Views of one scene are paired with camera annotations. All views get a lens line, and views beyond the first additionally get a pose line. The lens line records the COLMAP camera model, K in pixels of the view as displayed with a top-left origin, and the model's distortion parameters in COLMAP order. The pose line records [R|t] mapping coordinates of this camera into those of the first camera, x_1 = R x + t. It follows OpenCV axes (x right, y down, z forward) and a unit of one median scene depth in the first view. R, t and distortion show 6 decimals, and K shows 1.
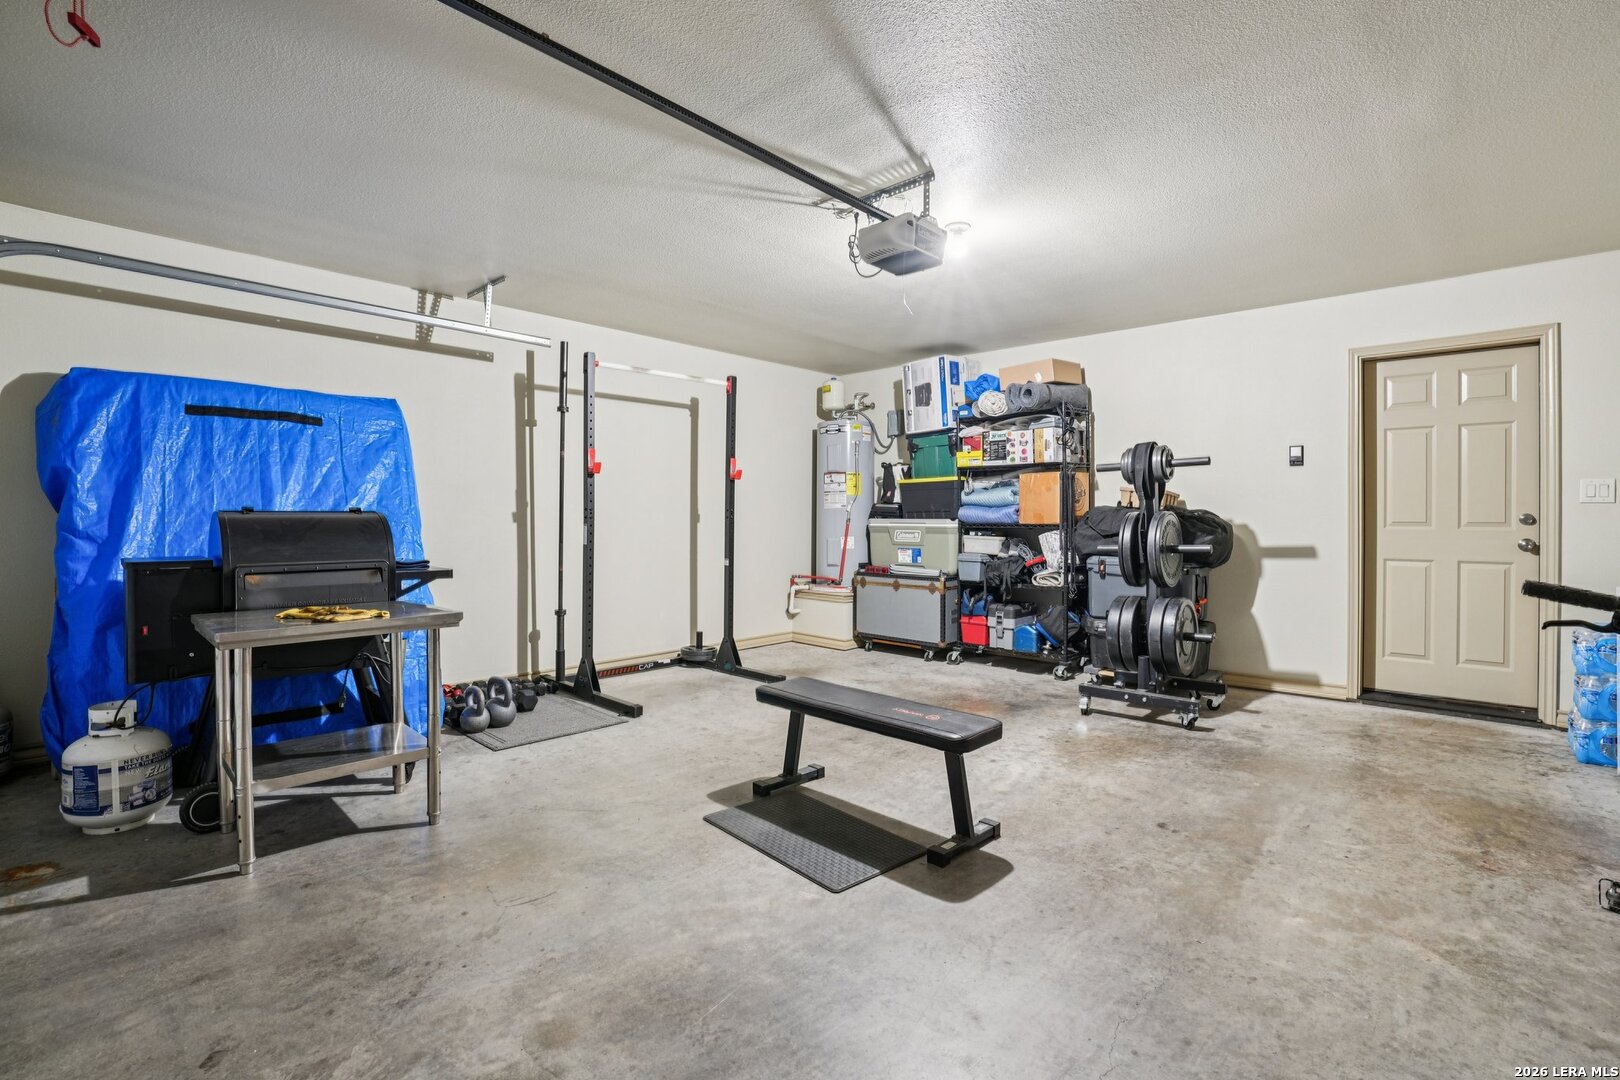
lens RADIAL K [[760.8, 0, 806.8], [0, 760.8, 529.0], [0, 0, 1]] dist [-0.061915, 0.020486]
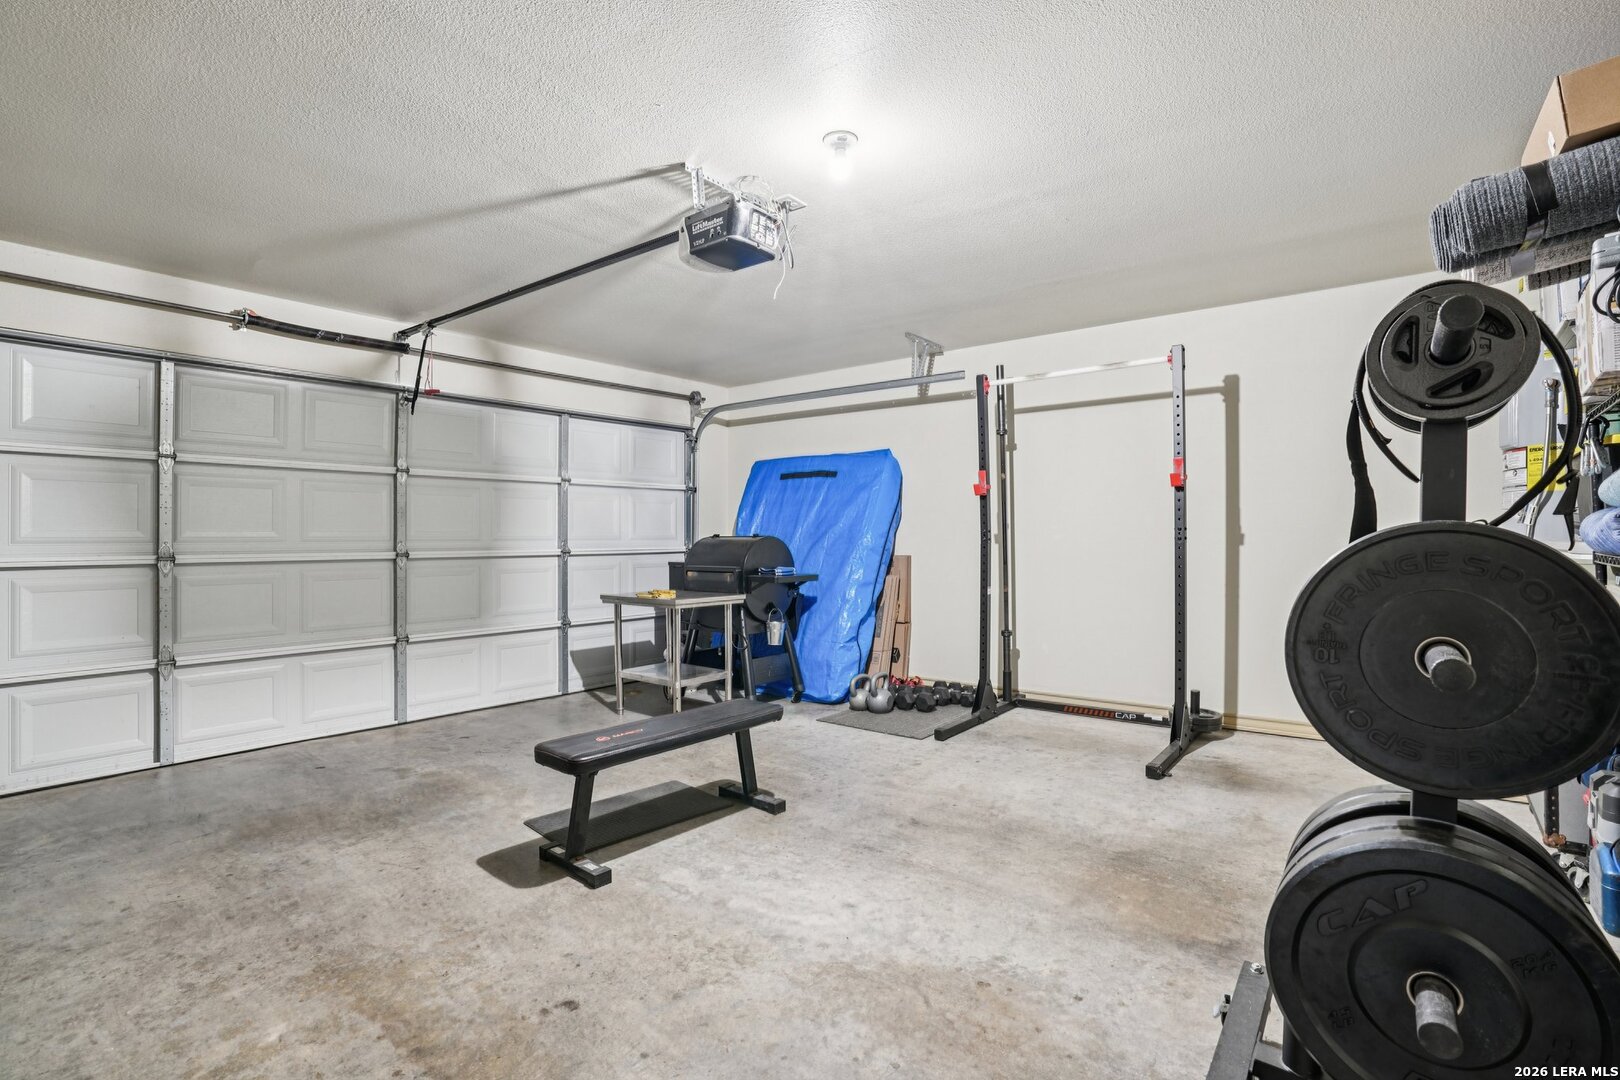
lens RADIAL K [[760.8, 0, 806.8], [0, 760.8, 529.0], [0, 0, 1]] dist [-0.061915, 0.020486]
pose [[0.055861, -0.015325, -0.998321, 1.028397], [-0.008616, 0.999838, -0.015831, -0.014011], [0.998401, 0.009486, 0.055720, 1.044931]]
